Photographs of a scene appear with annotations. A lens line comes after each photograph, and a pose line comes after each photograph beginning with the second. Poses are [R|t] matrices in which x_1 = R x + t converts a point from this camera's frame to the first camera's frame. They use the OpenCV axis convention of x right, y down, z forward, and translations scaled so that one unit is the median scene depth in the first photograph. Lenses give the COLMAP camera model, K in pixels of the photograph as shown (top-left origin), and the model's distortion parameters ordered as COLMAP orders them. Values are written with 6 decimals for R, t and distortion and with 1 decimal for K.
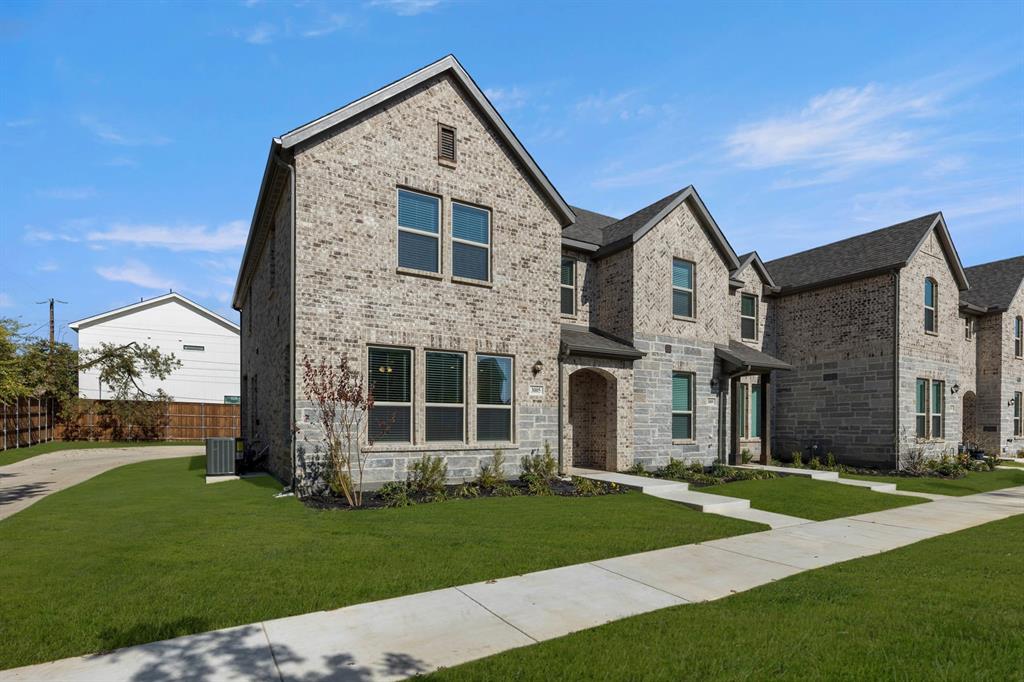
lens RADIAL K [[412.2, 0, 512.0], [0, 412.2, 341.0], [0, 0, 1]] dist [0.001831, -0.000346]
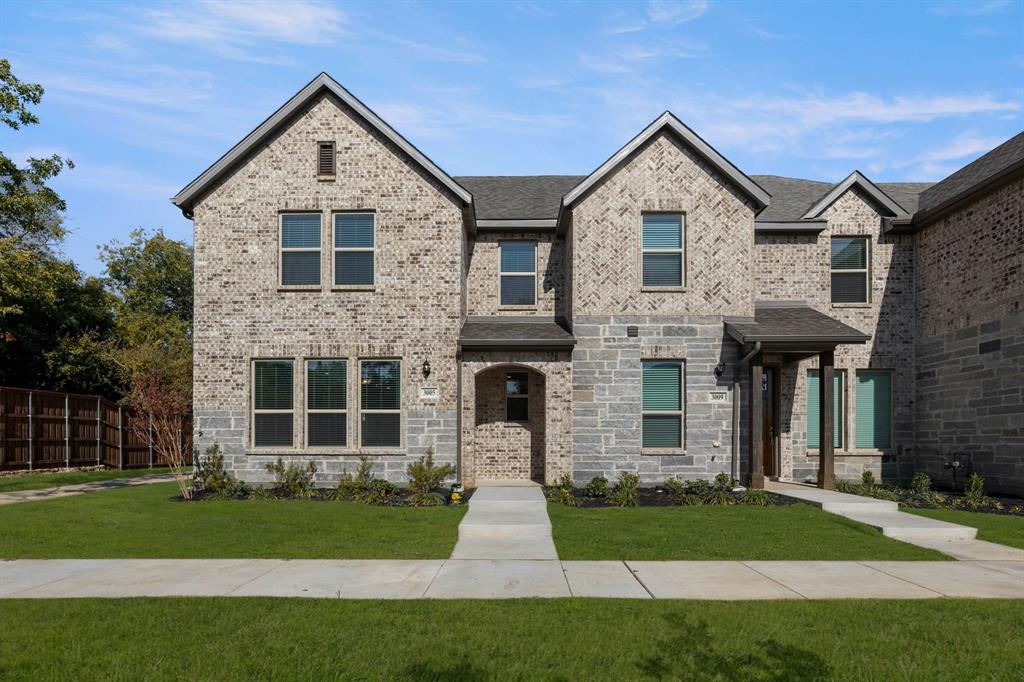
lens RADIAL K [[431.8, 0, 526.3], [0, 431.8, 354.5], [0, 0, 1]] dist [0.000322, -0.000033]
pose [[0.892204, -0.092346, -0.442091, 0.701255], [0.093685, 0.995423, -0.018859, 0.073987], [0.441810, -0.024591, 0.896772, 0.232436]]
